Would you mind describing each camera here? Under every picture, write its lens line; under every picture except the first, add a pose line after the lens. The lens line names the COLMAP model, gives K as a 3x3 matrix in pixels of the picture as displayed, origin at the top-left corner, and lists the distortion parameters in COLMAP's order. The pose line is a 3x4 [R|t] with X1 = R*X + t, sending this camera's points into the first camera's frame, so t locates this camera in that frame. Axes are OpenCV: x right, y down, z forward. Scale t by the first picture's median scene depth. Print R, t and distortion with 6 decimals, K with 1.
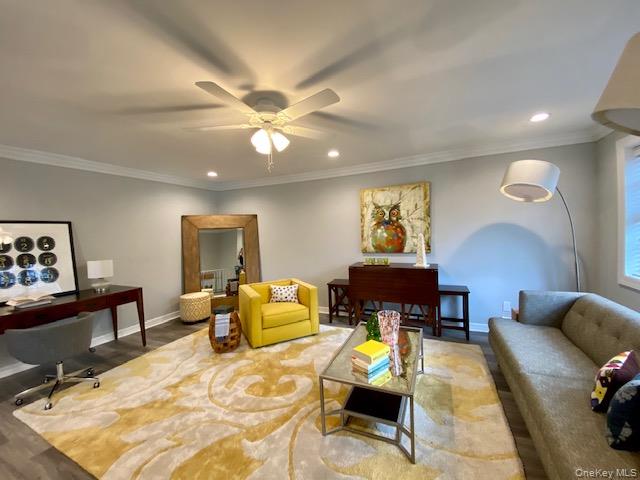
lens RADIAL K [[257.5, 0, 321.7], [0, 257.5, 240.8], [0, 0, 1]] dist [0.001978, -0.002436]
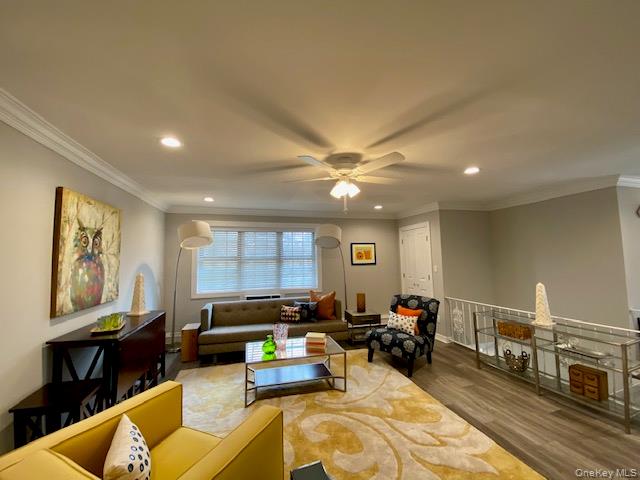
lens RADIAL K [[257.5, 0, 318.8], [0, 257.5, 239.6], [0, 0, 1]] dist [0.001978, -0.002436]
pose [[-0.630697, 0.106738, 0.768654, -0.551081], [0.069776, 0.994284, -0.080818, -0.026115], [-0.772886, 0.002662, -0.634539, 0.979821]]
